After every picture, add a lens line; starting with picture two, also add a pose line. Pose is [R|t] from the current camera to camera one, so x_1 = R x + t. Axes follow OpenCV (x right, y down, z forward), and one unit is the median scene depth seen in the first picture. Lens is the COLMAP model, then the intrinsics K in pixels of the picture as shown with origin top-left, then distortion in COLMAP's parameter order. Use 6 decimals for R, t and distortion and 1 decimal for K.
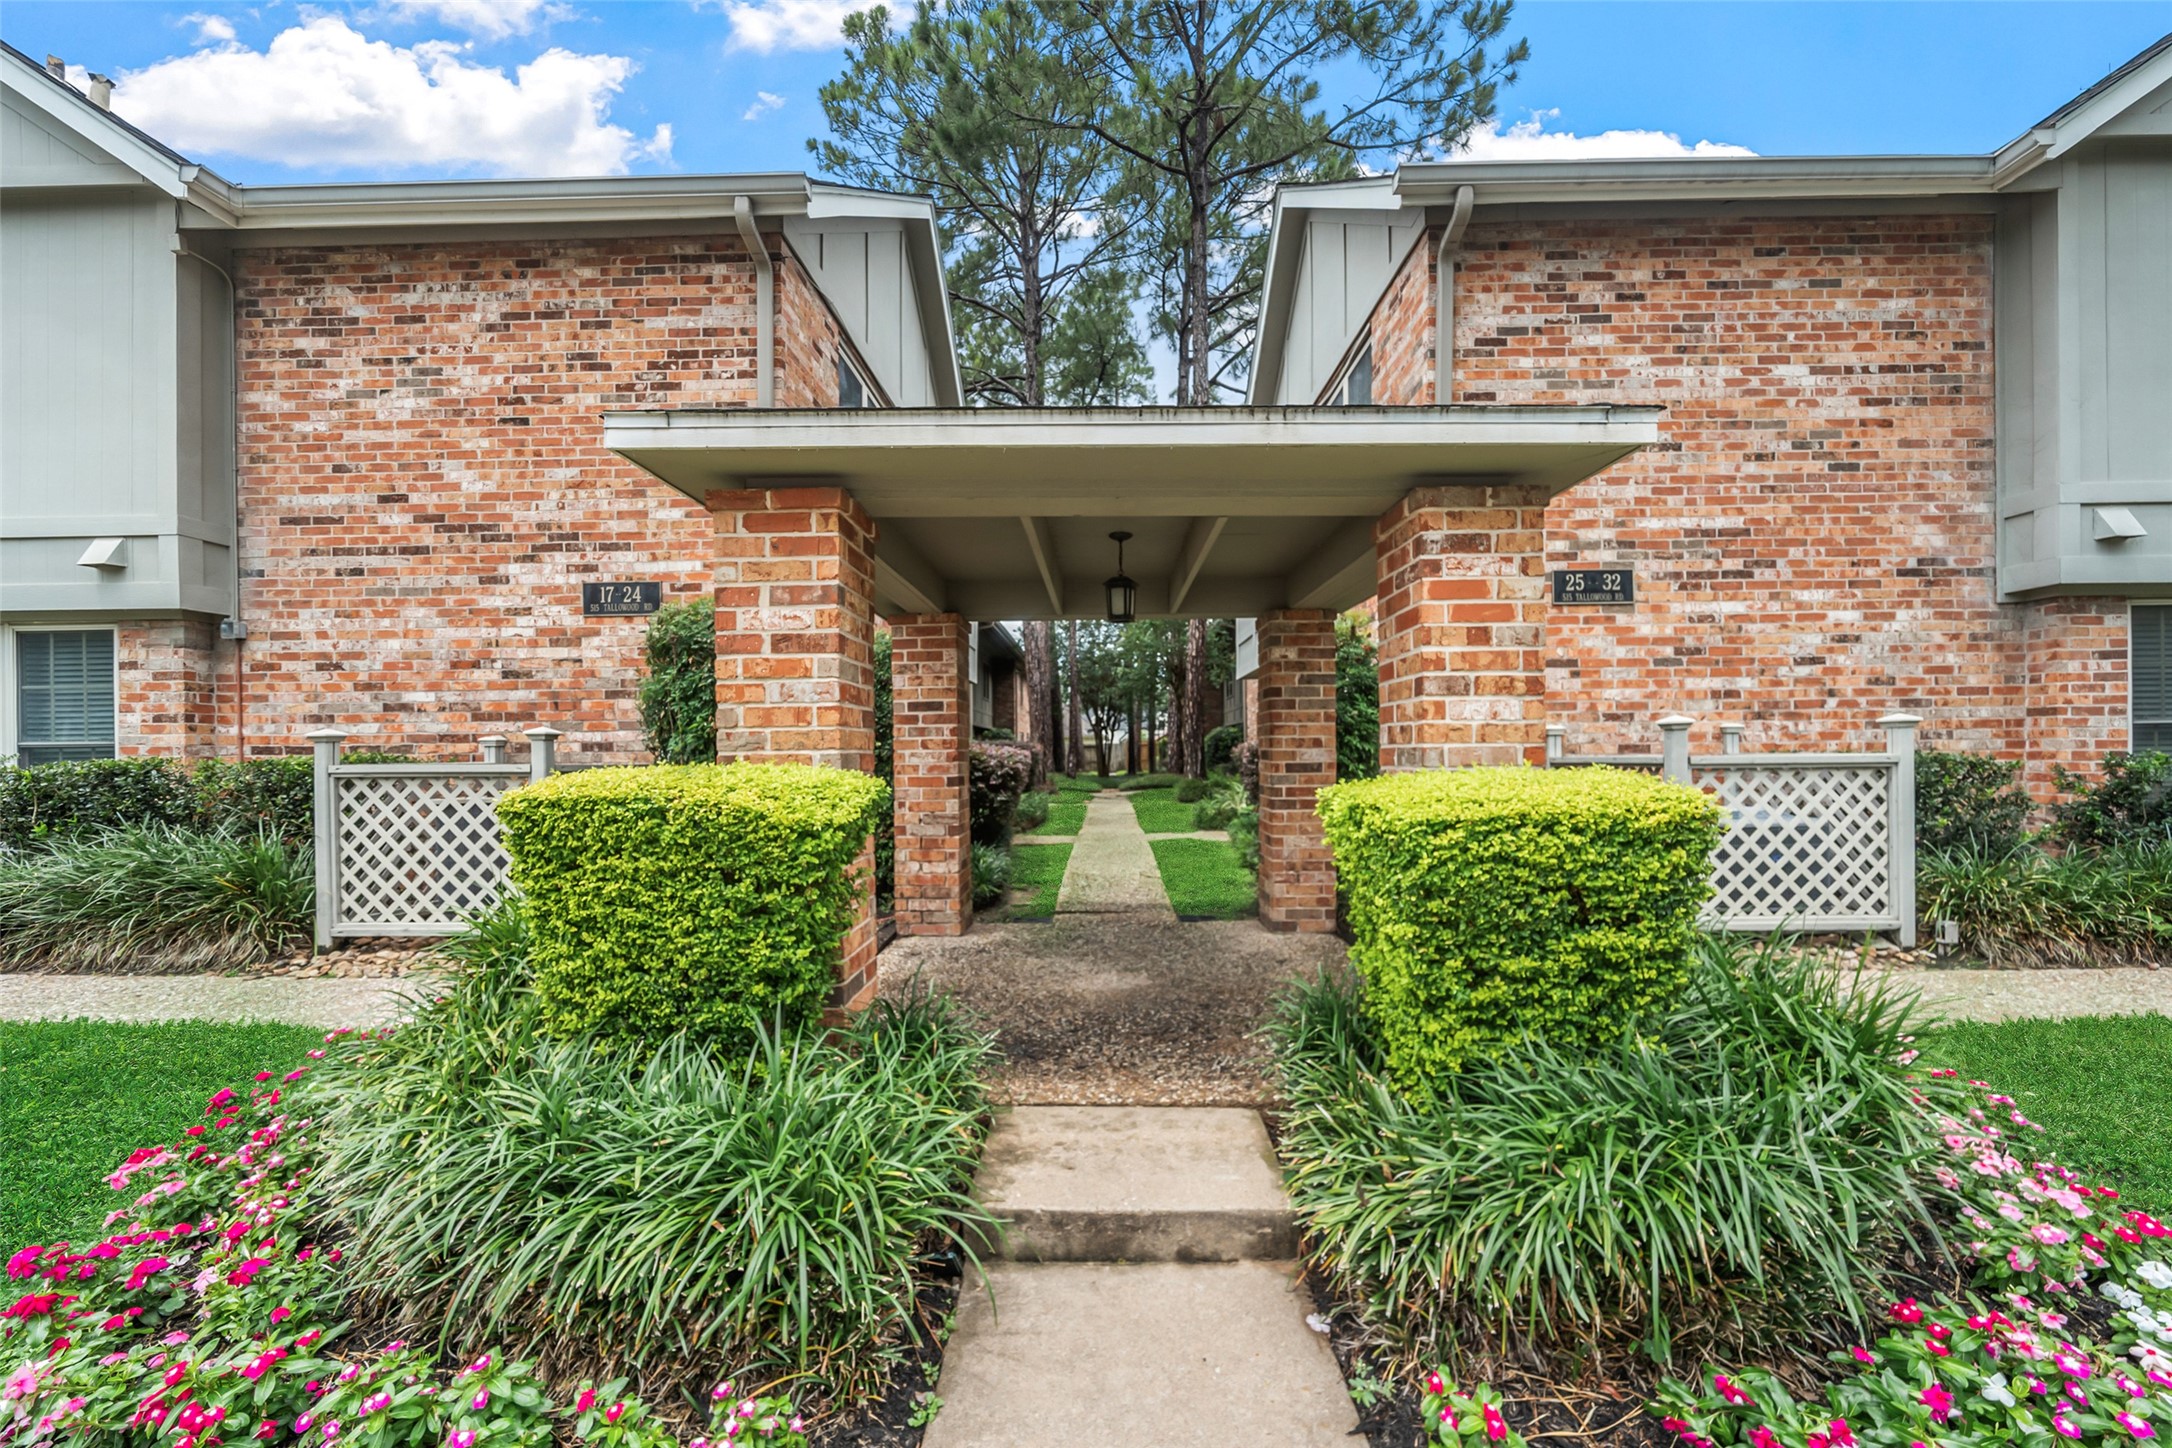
lens RADIAL K [[797.1, 0, 1088.7], [0, 797.1, 753.5], [0, 0, 1]] dist [-0.005938, 0.000000]
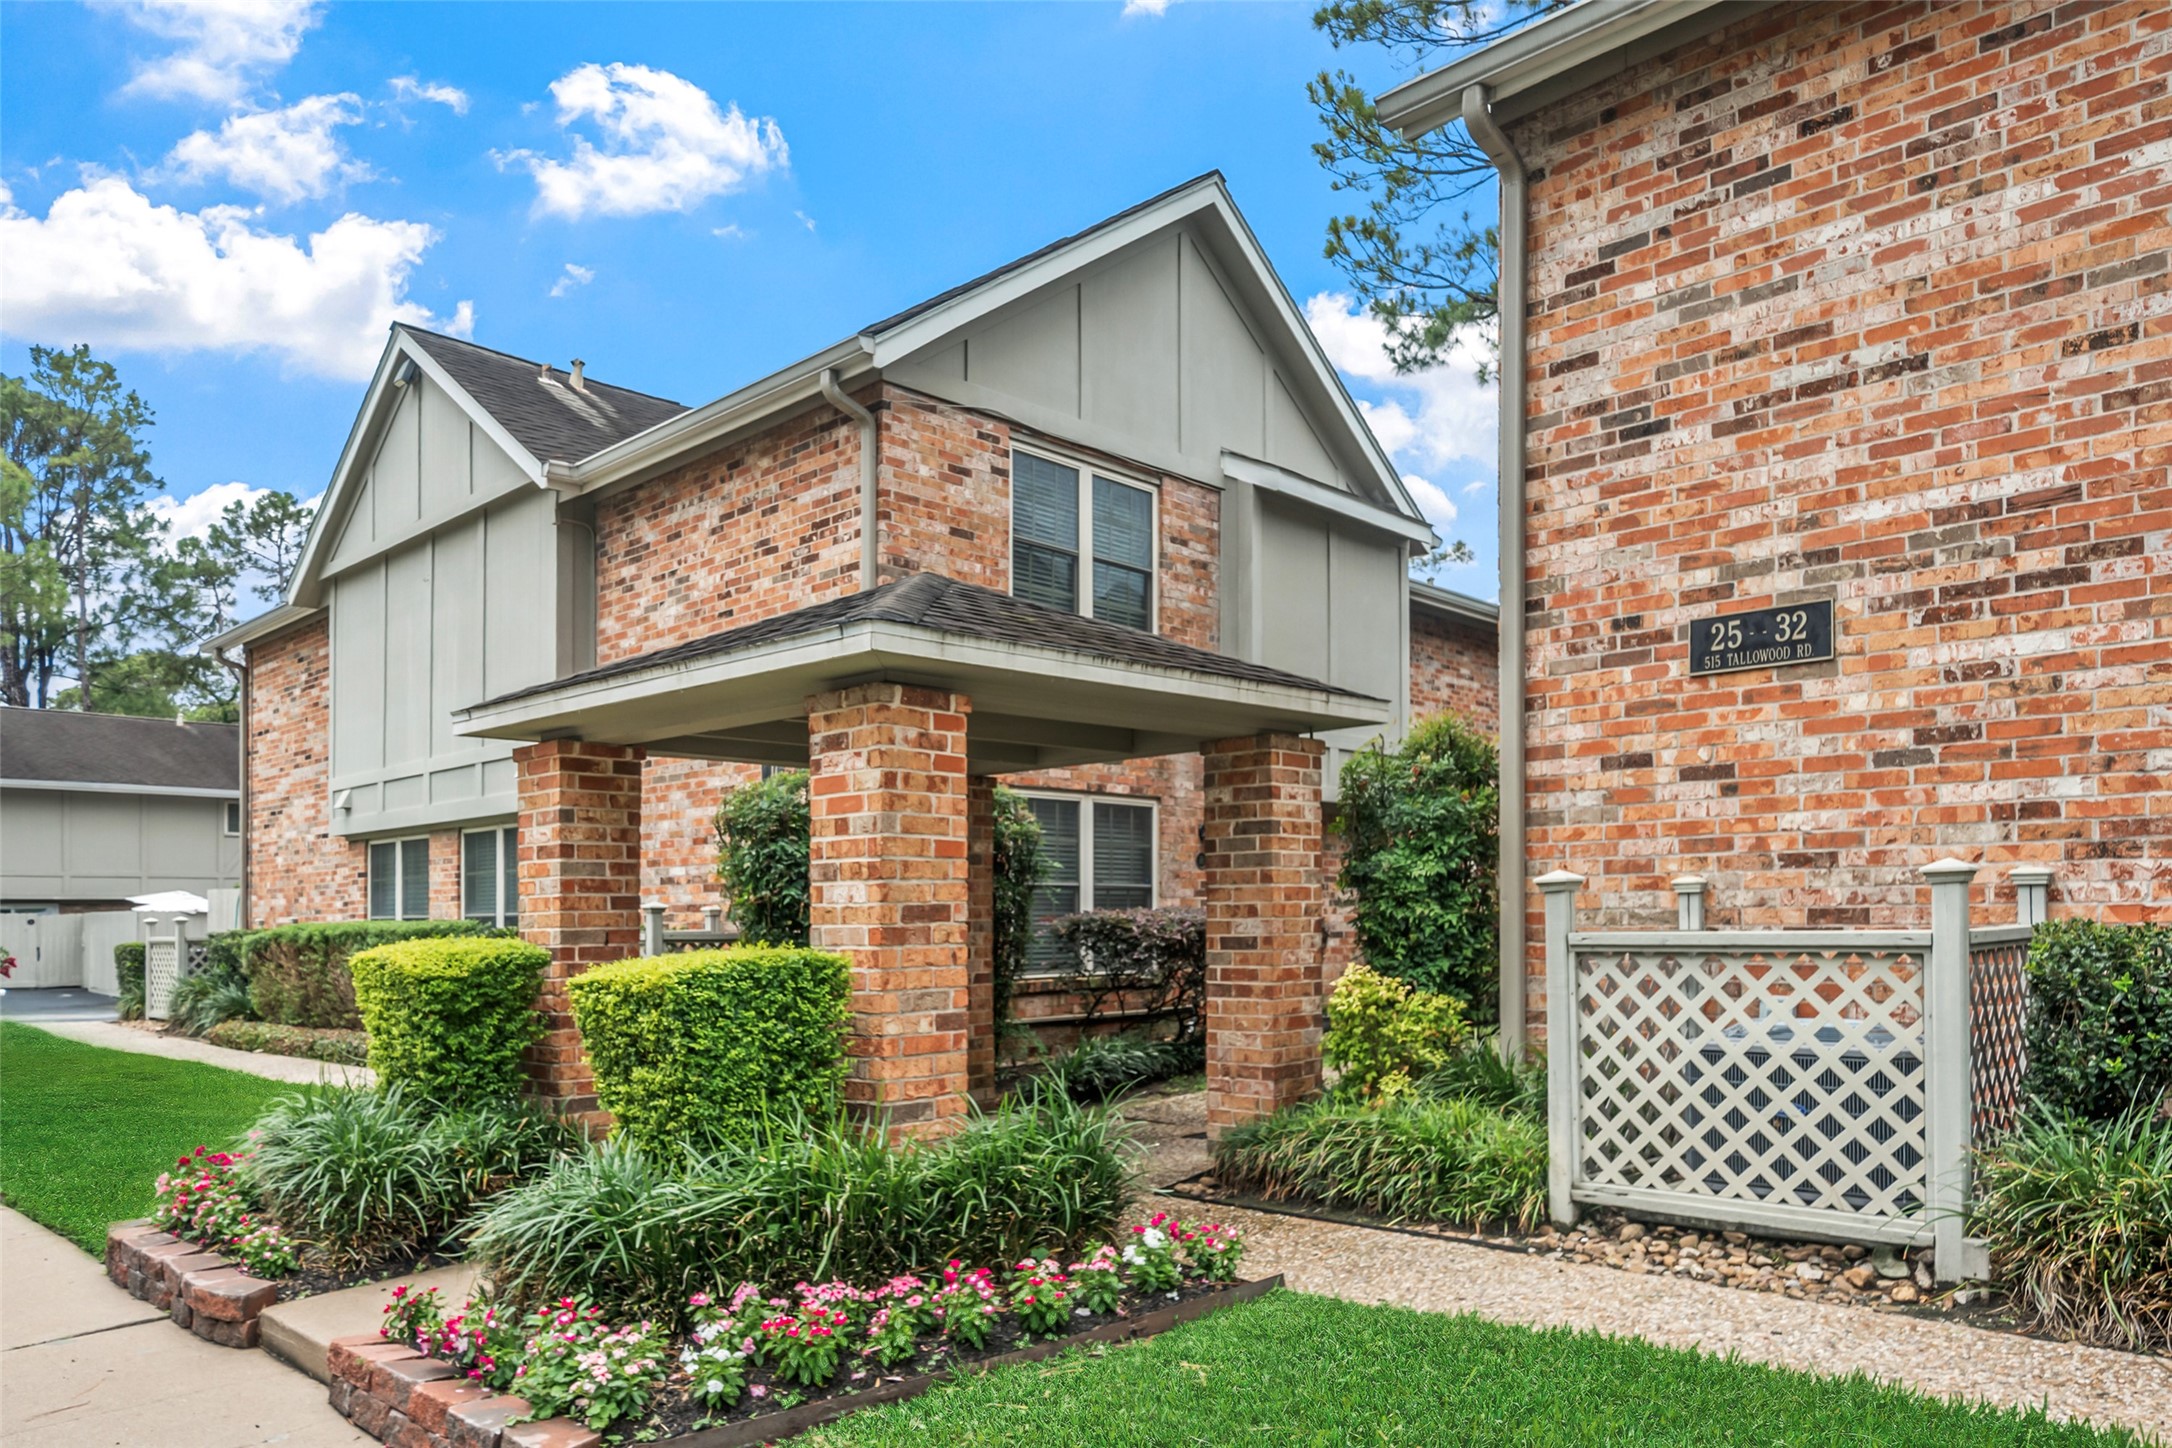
lens RADIAL K [[1421.9, 0, 1092.7], [0, 1421.9, 876.5], [0, 0, 1]] dist [-0.007724, 0.002279]
pose [[0.742487, -0.020013, -0.669561, 0.966562], [0.007674, 0.999742, -0.021372, -0.016513], [0.669816, 0.010730, 0.742449, -0.101159]]
